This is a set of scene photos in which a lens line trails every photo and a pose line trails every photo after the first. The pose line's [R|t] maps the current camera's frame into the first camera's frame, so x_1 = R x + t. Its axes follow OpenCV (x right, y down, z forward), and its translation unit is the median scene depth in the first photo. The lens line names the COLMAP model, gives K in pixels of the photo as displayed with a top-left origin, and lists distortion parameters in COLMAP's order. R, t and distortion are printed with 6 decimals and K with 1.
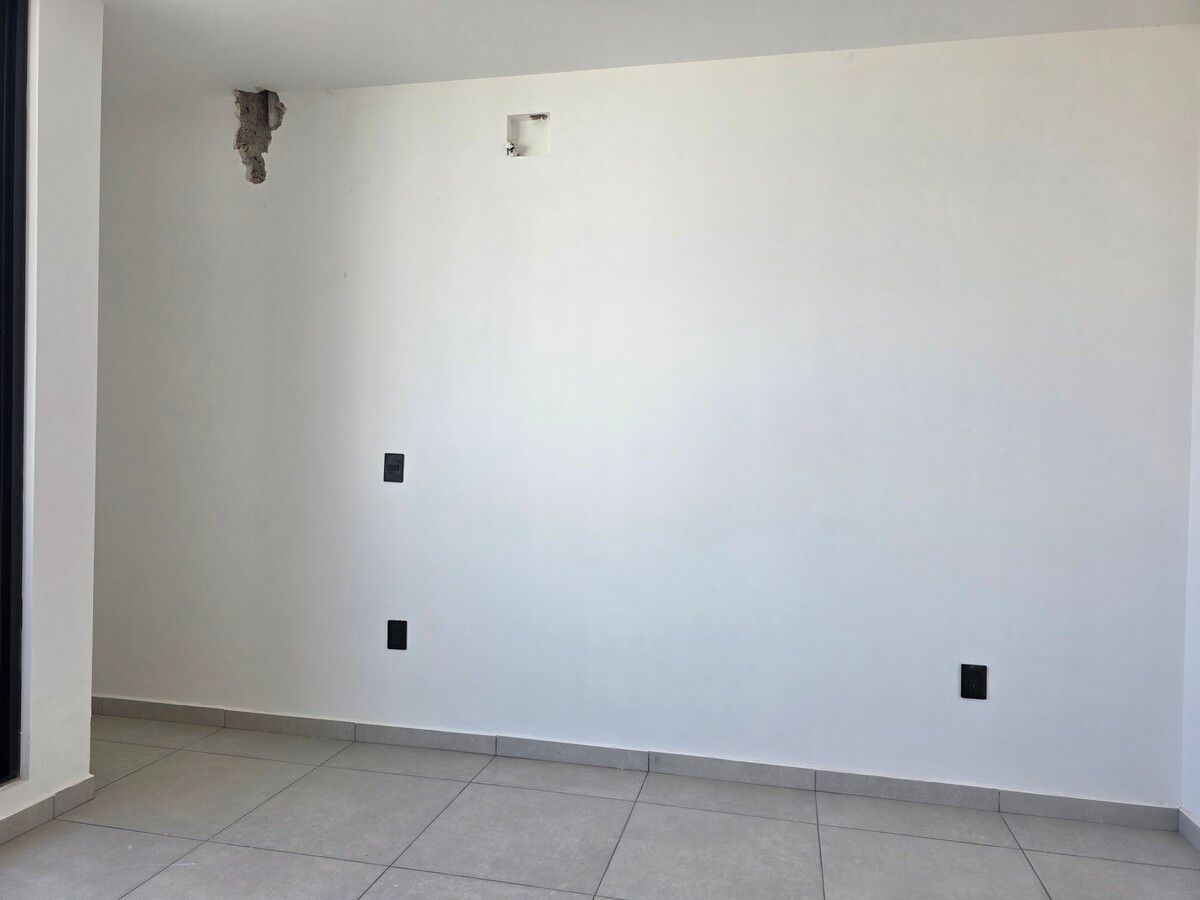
lens RADIAL K [[804.5, 0, 599.7], [0, 804.5, 459.1], [0, 0, 1]] dist [0.061899, -0.056027]
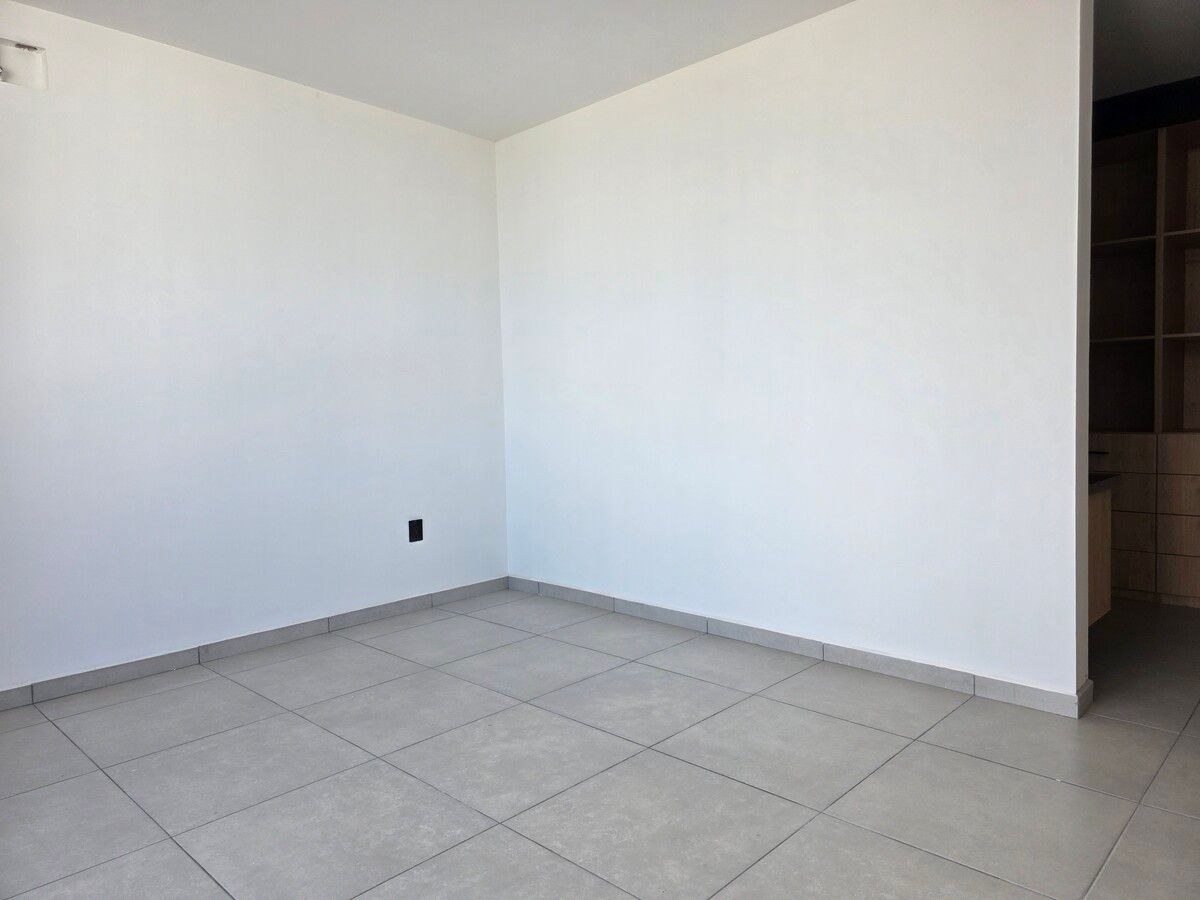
lens RADIAL K [[804.5, 0, 599.7], [0, 804.5, 459.1], [0, 0, 1]] dist [0.061899, -0.056027]
pose [[0.508924, -0.092275, 0.855851, -0.588836], [0.043315, 0.995724, 0.081598, 0.019873], [-0.859721, -0.004456, 0.510745, -0.090530]]
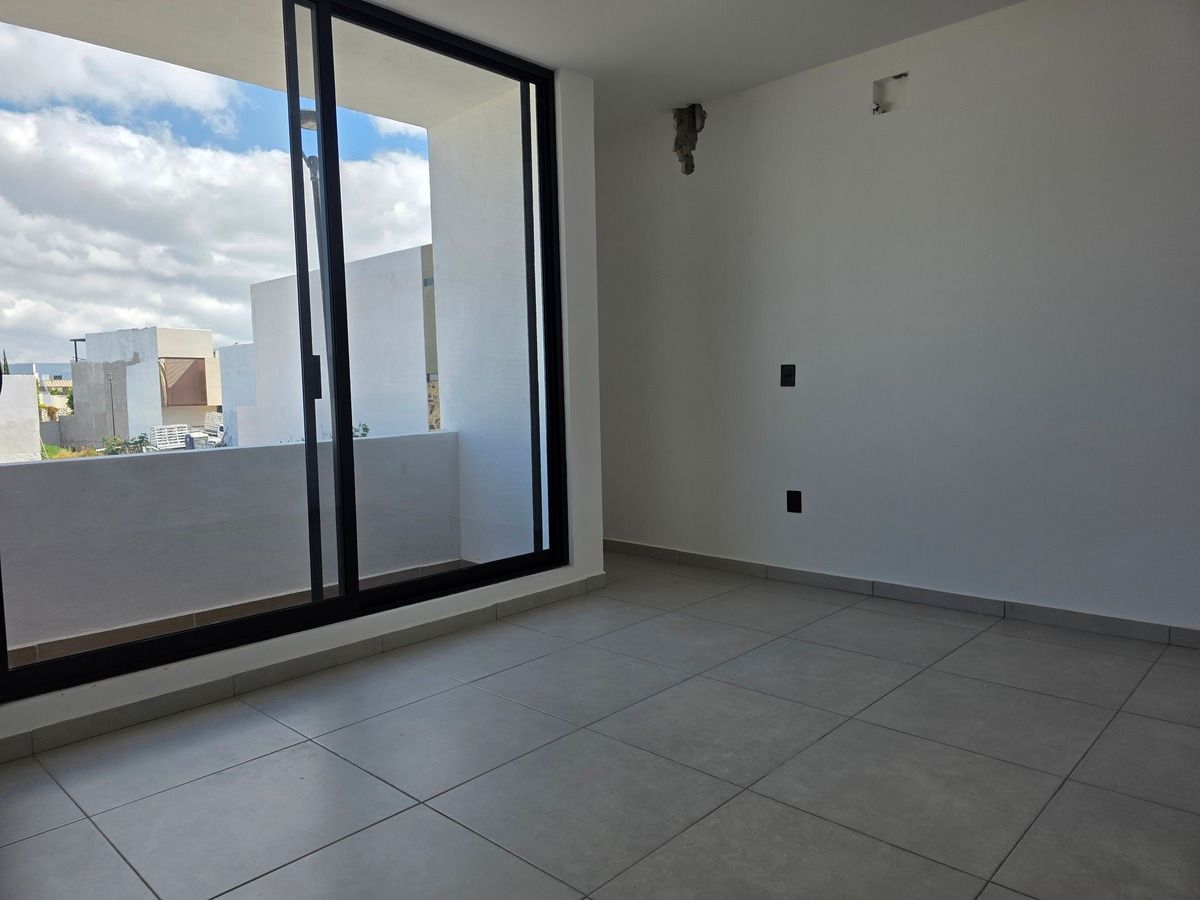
lens RADIAL K [[803.4, 0, 600.0], [0, 803.4, 450.0], [0, 0, 1]] dist [0.065197, -0.054463]
pose [[0.863063, -0.005506, -0.505067, 0.144699], [0.037732, 0.997849, 0.053598, 0.049892], [0.503686, -0.065316, 0.861414, -0.297356]]
